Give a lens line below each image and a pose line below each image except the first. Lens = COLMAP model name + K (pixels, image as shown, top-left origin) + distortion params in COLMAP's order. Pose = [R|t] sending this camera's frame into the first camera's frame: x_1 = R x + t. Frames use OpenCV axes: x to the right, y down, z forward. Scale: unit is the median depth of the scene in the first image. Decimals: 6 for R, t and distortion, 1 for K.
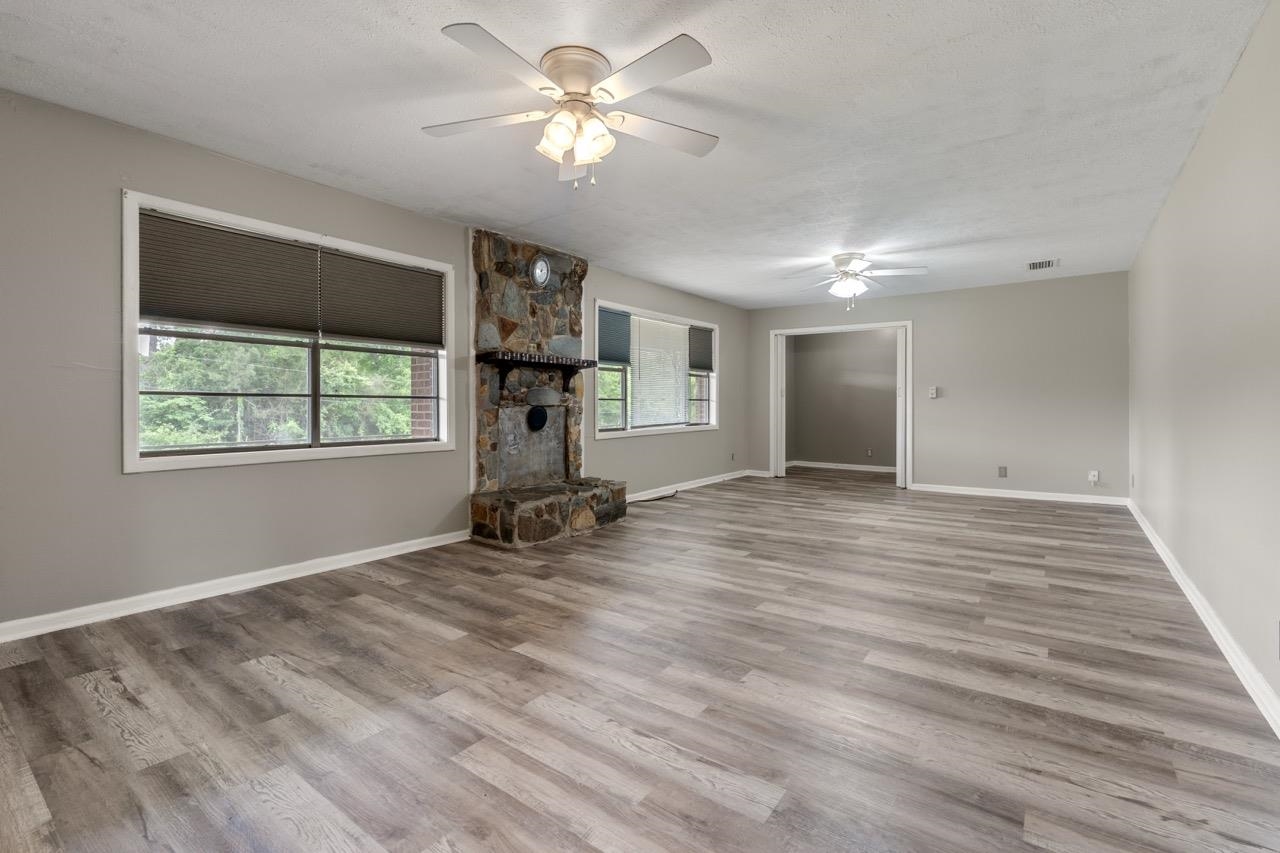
lens RADIAL K [[572.1, 0, 638.7], [0, 572.1, 404.5], [0, 0, 1]] dist [-0.003834, 0.000230]
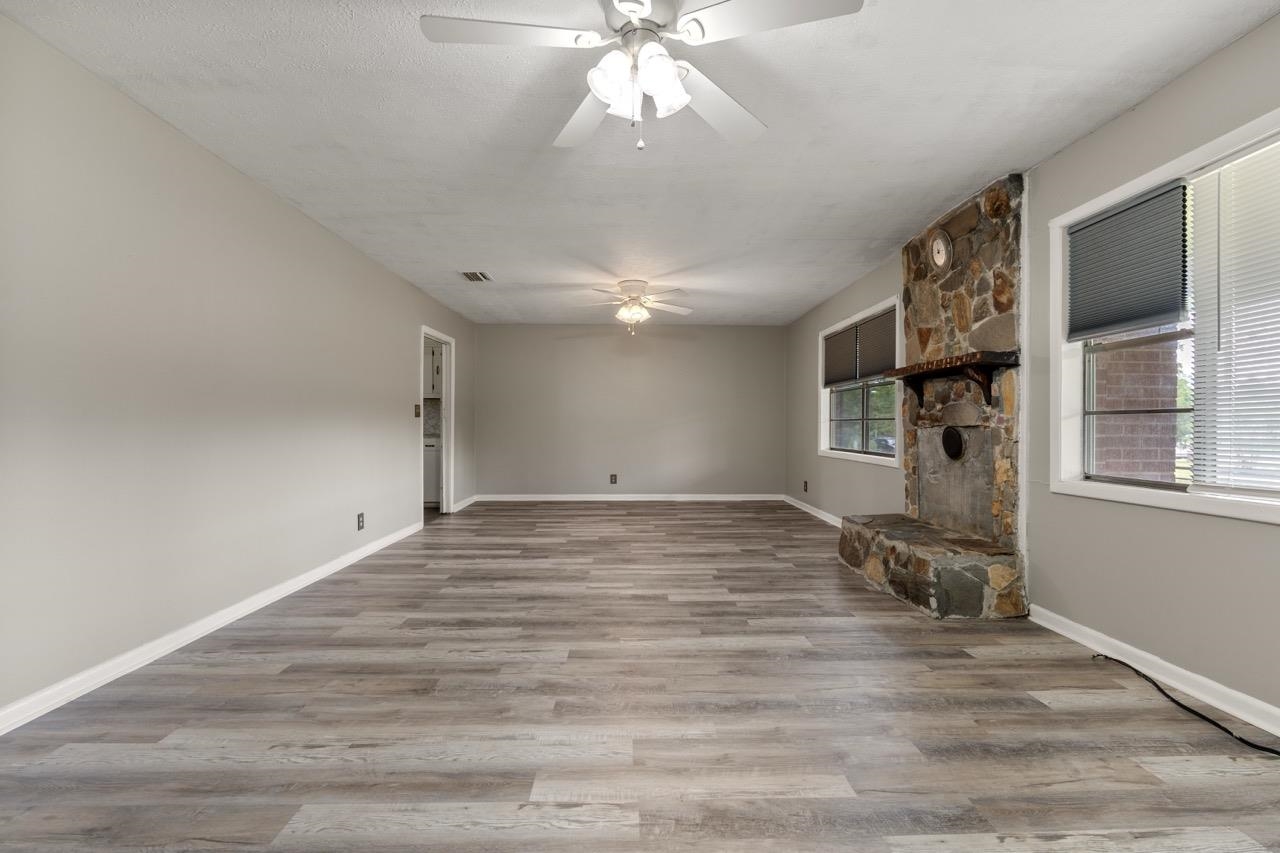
lens RADIAL K [[565.2, 0, 640.2], [0, 565.2, 421.1], [0, 0, 1]] dist [-0.003892, 0.000157]
pose [[-0.791591, -0.004451, -0.611034, 0.657700], [0.001901, 0.999951, -0.009747, 0.002168], [0.611048, -0.008877, -0.791544, 1.453752]]
